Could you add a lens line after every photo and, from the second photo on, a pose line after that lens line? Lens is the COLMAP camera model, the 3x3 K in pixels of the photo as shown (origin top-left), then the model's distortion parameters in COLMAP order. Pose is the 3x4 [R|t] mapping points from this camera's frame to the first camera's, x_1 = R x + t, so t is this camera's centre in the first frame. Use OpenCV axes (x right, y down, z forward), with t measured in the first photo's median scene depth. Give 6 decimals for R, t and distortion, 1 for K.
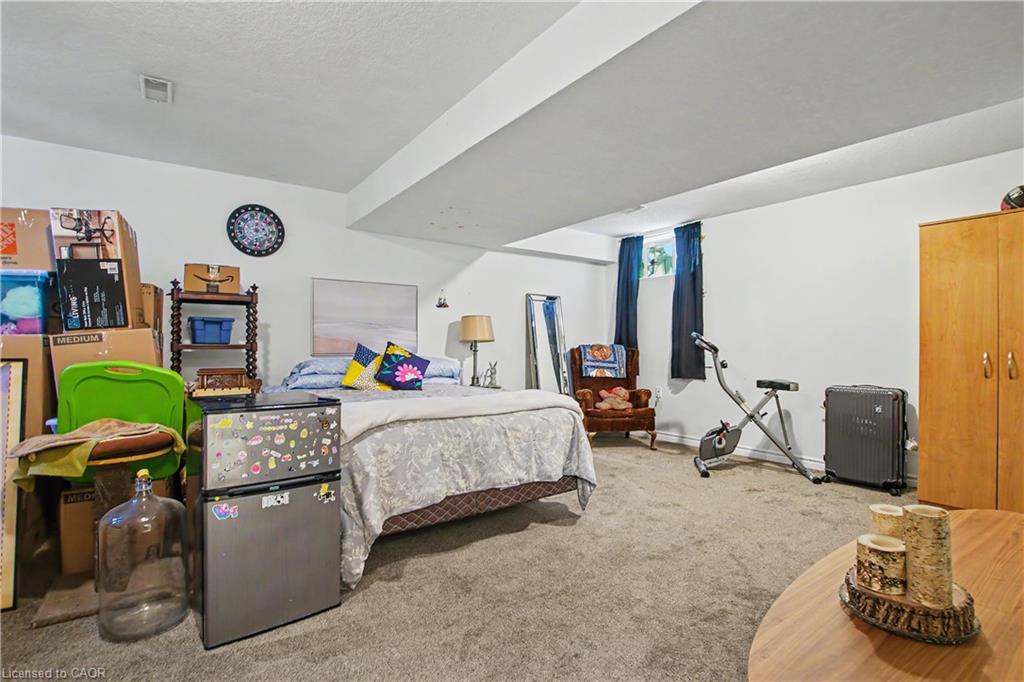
lens RADIAL K [[479.2, 0, 519.3], [0, 479.2, 341.7], [0, 0, 1]] dist [-0.028427, 0.000867]
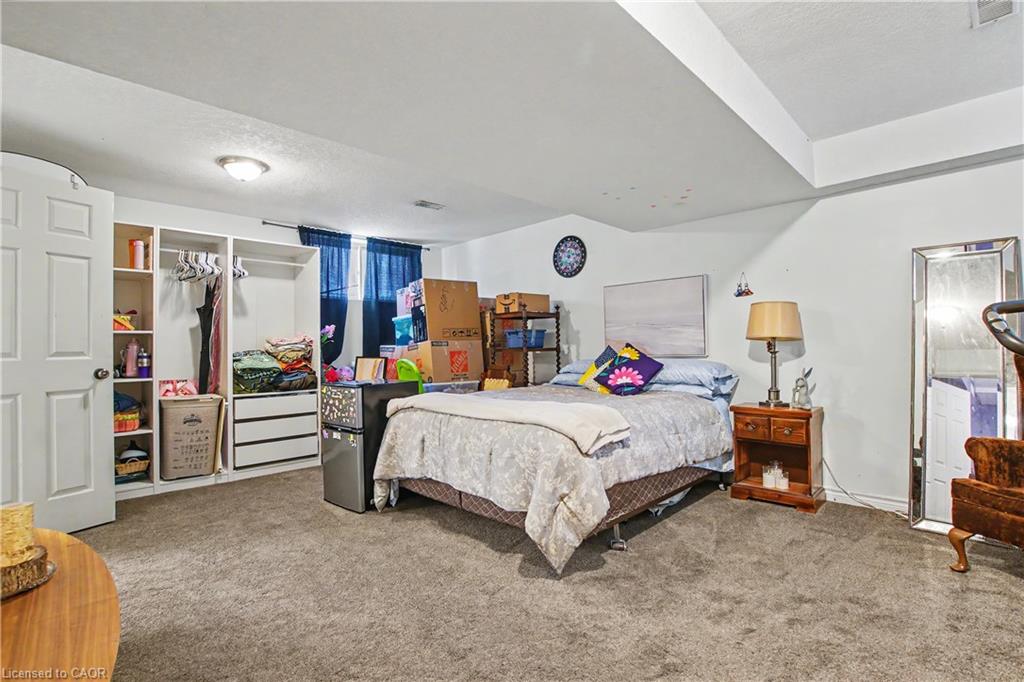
lens RADIAL K [[479.2, 0, 518.9], [0, 479.2, 345.0], [0, 0, 1]] dist [-0.028427, 0.000867]
pose [[0.167448, -0.011354, -0.985815, 0.675433], [0.023274, 0.999701, -0.007561, 0.005989], [0.985606, -0.021678, 0.167662, 0.657687]]
